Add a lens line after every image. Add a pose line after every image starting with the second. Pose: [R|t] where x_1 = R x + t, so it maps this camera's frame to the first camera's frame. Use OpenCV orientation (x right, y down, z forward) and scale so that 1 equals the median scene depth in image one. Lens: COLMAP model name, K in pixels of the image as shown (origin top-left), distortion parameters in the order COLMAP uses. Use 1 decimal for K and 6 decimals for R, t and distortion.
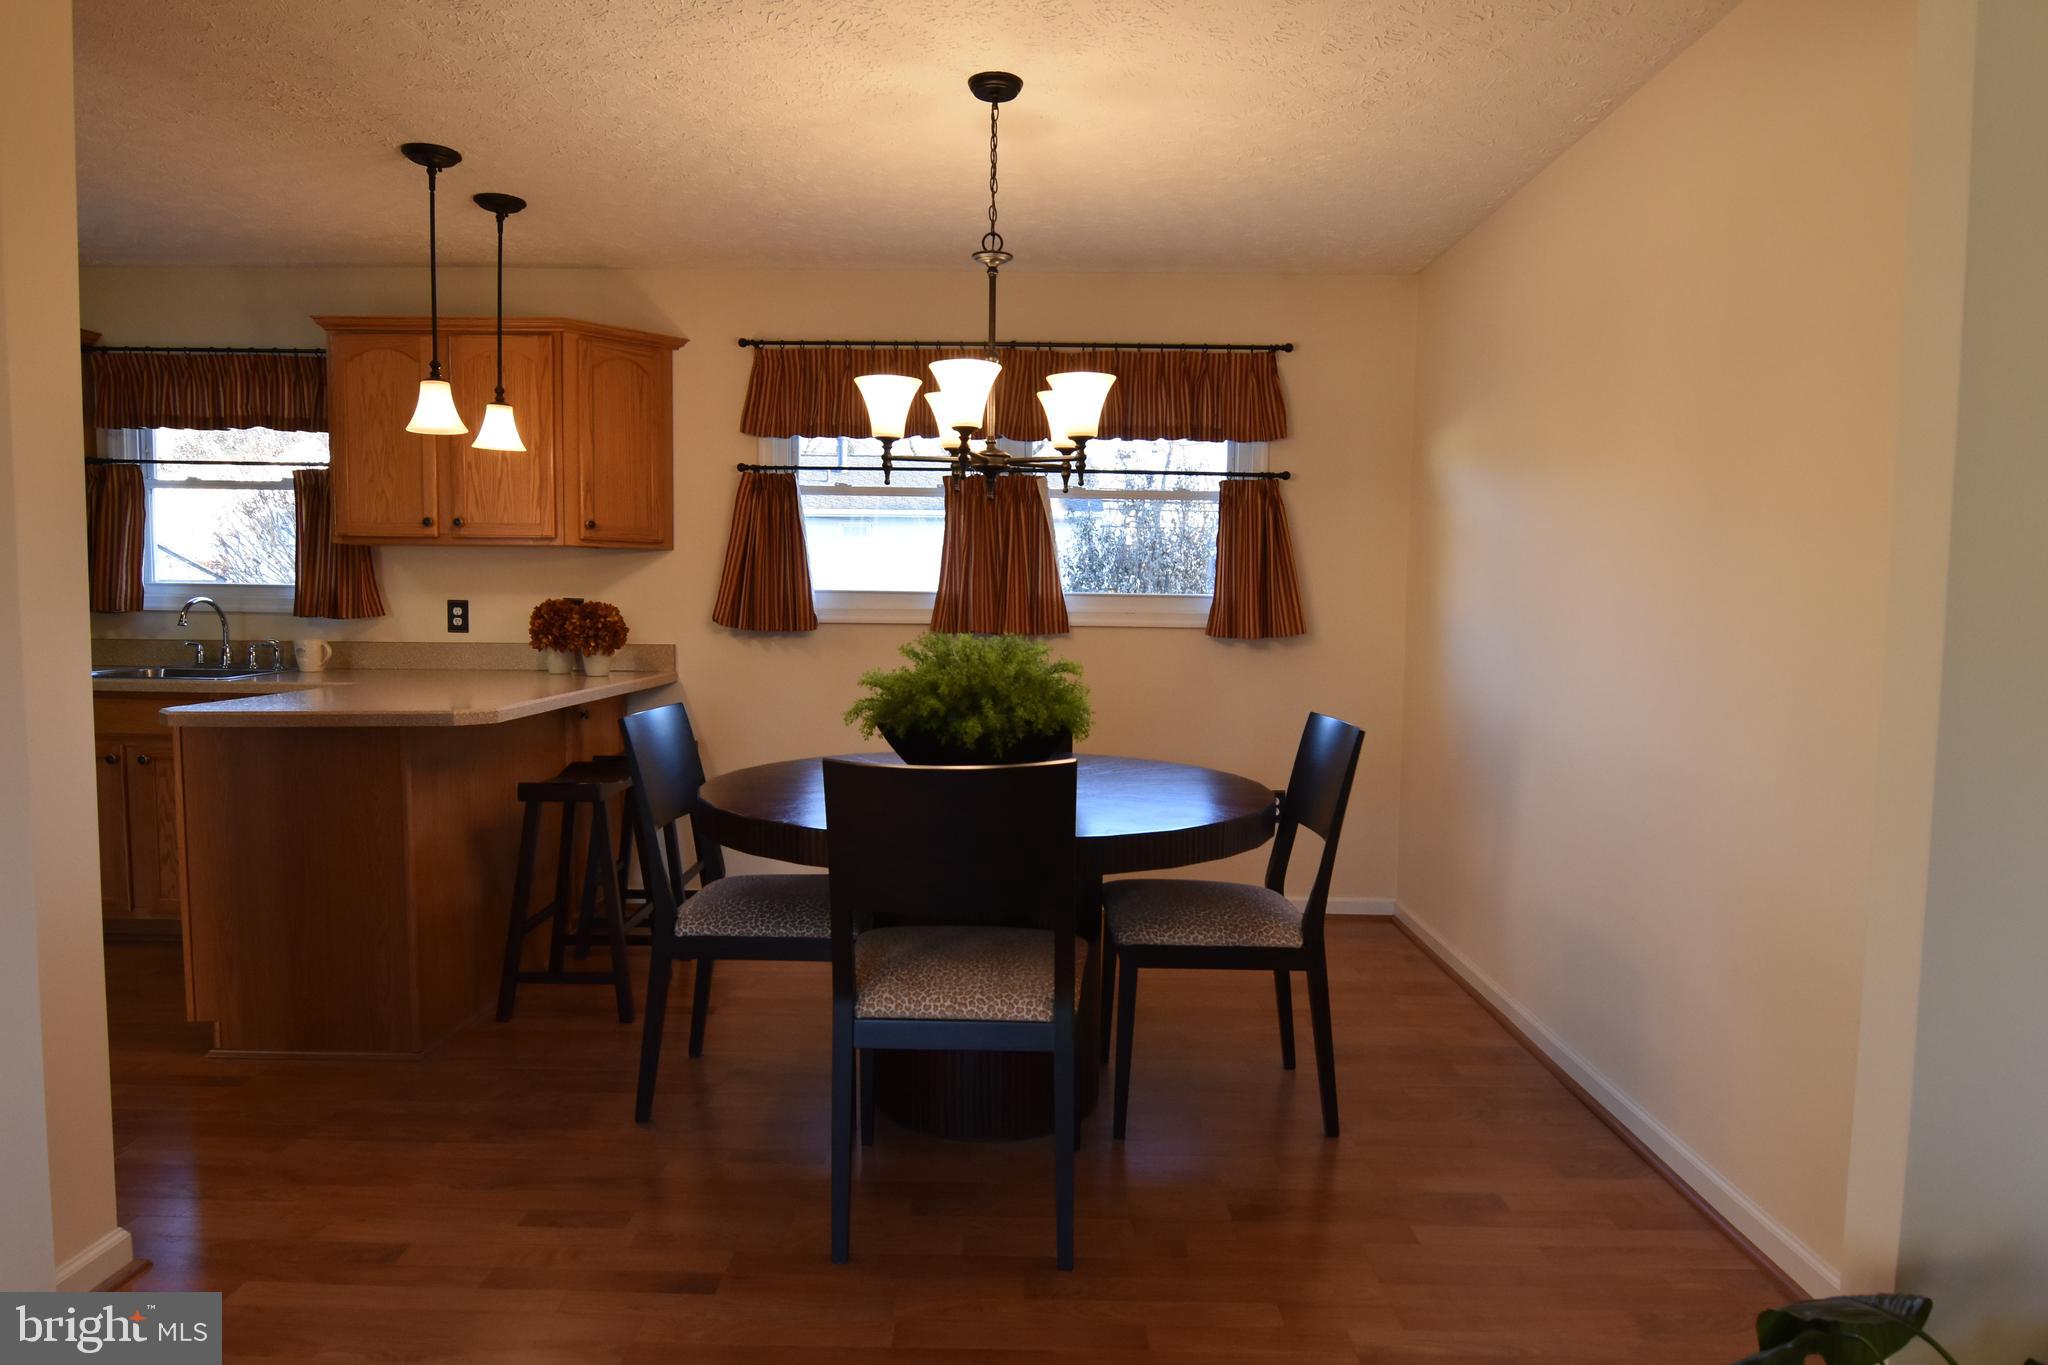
lens RADIAL K [[1260.5, 0, 1020.1], [0, 1260.5, 683.0], [0, 0, 1]] dist [-0.005885, 0.000022]
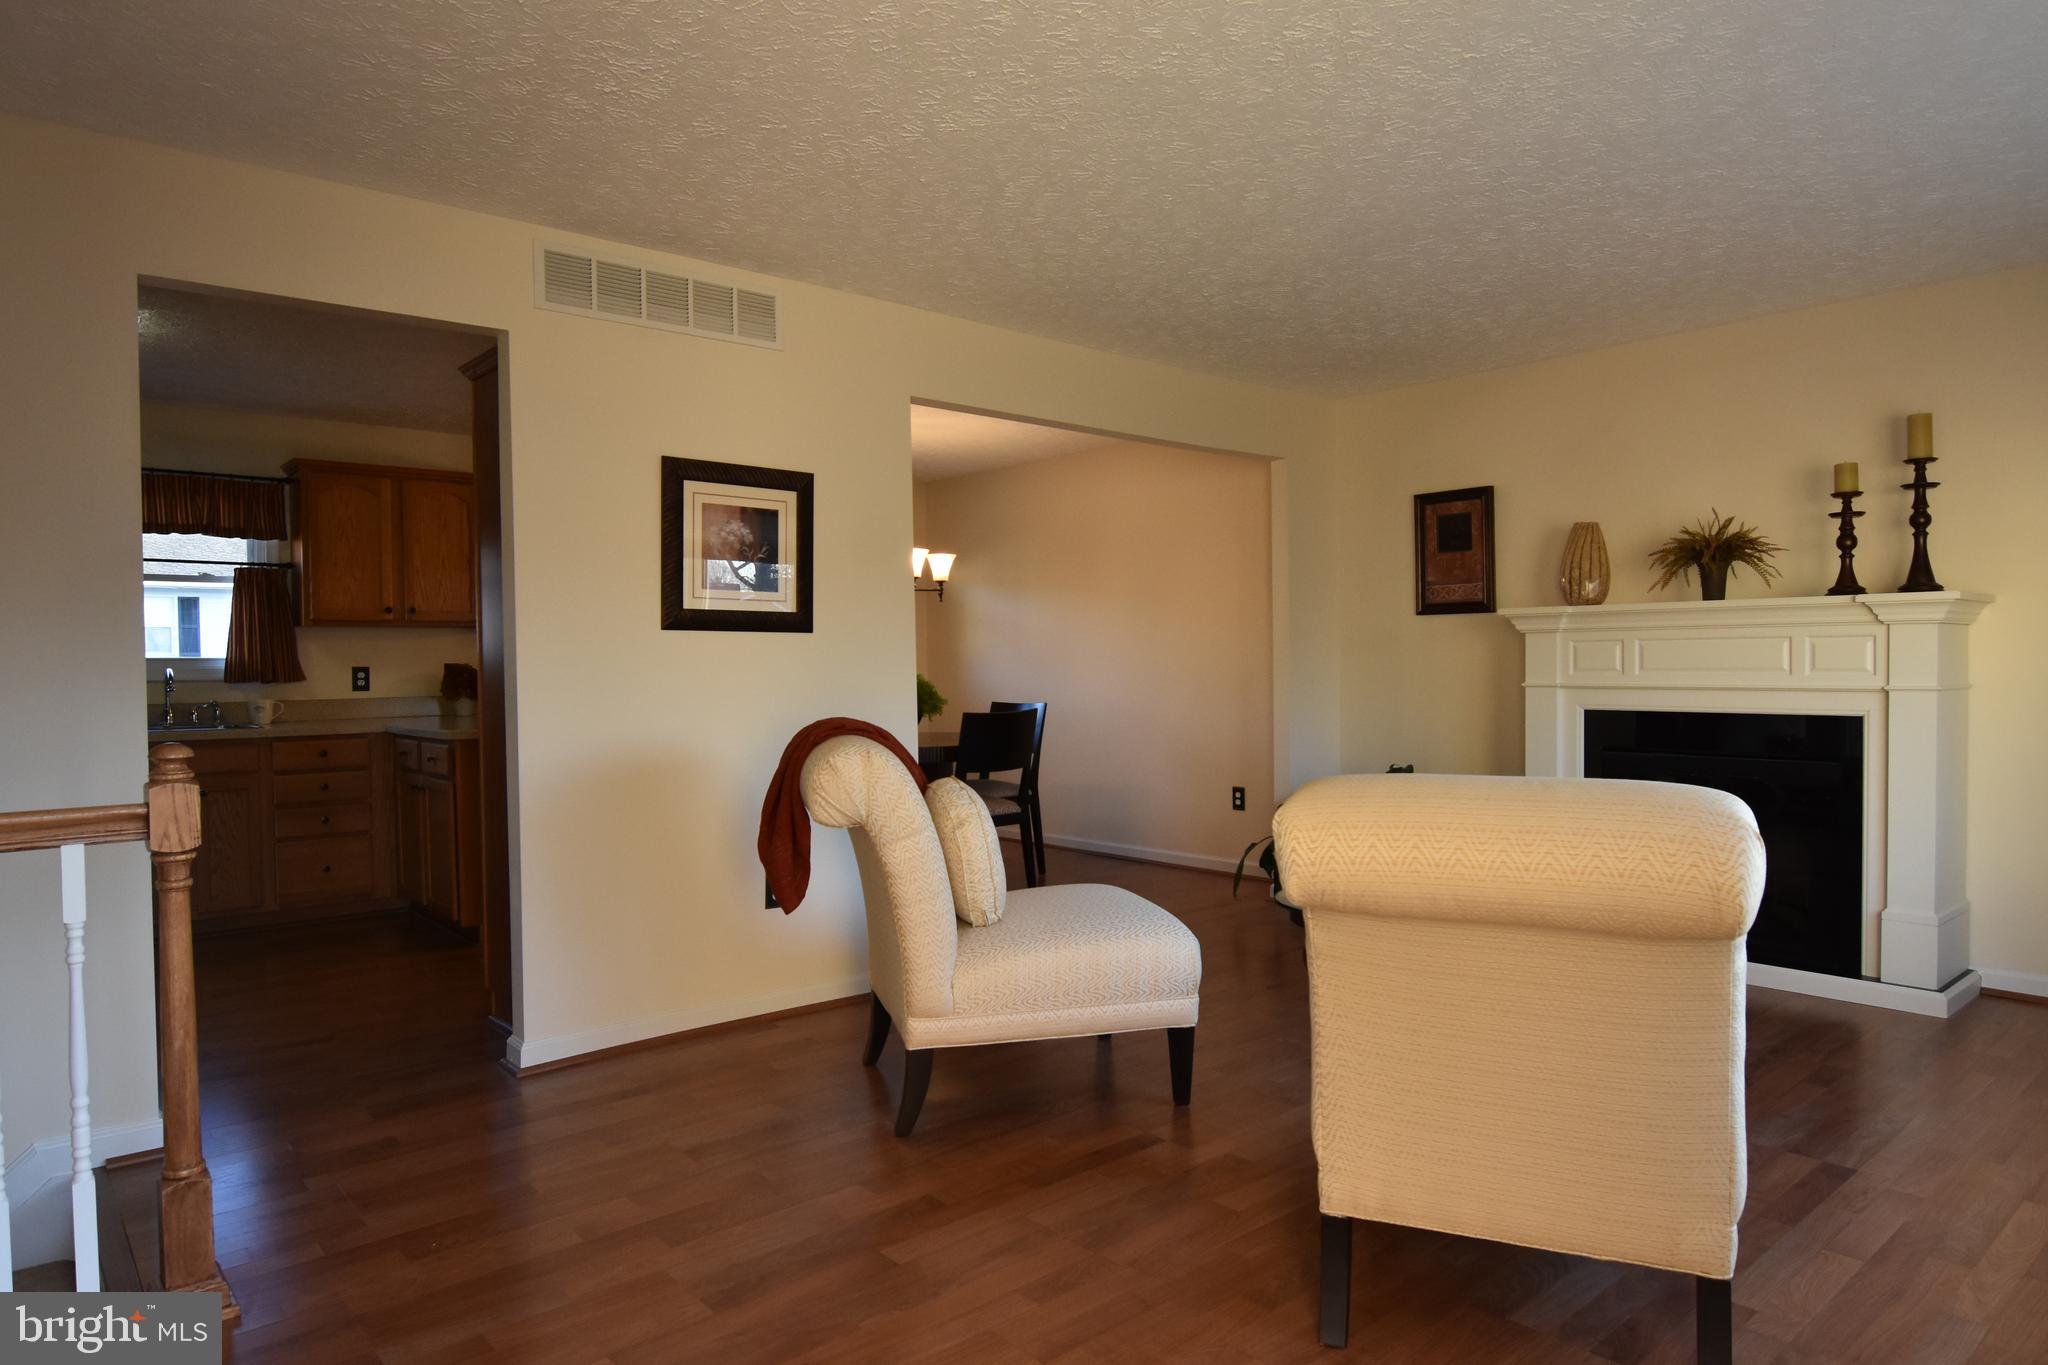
lens RADIAL K [[1242.9, 0, 1024.2], [0, 1242.9, 682.2], [0, 0, 1]] dist [-0.004727, -0.012128]
pose [[0.739642, -0.032566, 0.672212, -0.868447], [0.069163, 0.997218, -0.027790, 0.038483], [-0.669437, 0.067047, 0.739837, -0.478968]]
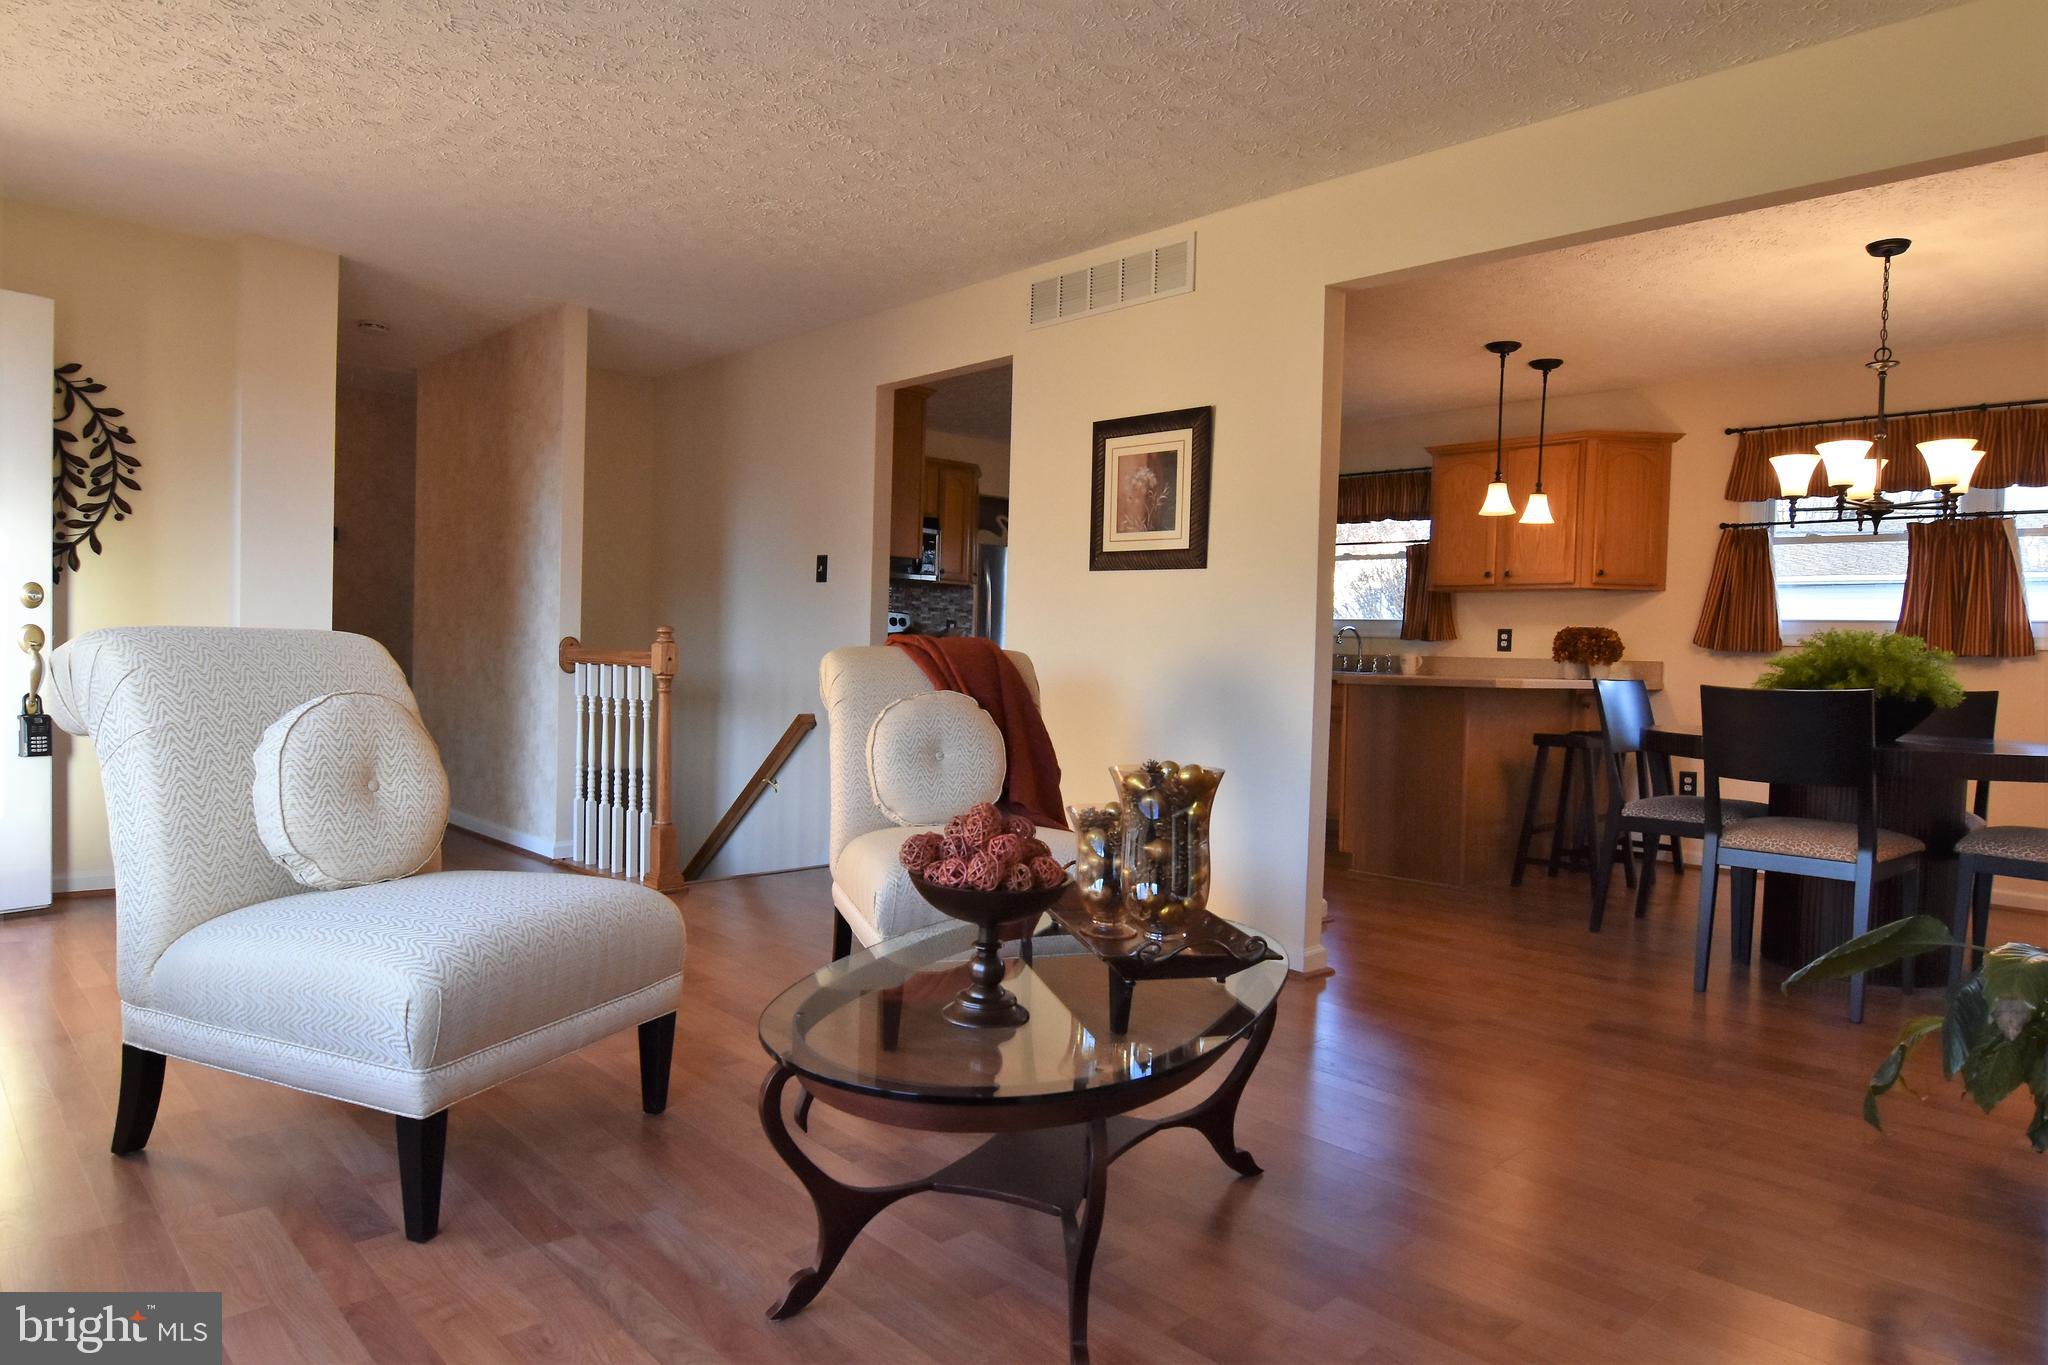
lens RADIAL K [[1242.9, 0, 1022.4], [0, 1242.9, 686.2], [0, 0, 1]] dist [-0.004727, -0.012128]
pose [[0.700146, 0.028811, -0.713418, 0.199683], [-0.071853, 0.996956, -0.030255, 0.088797], [0.710375, 0.072444, 0.700085, -0.419379]]
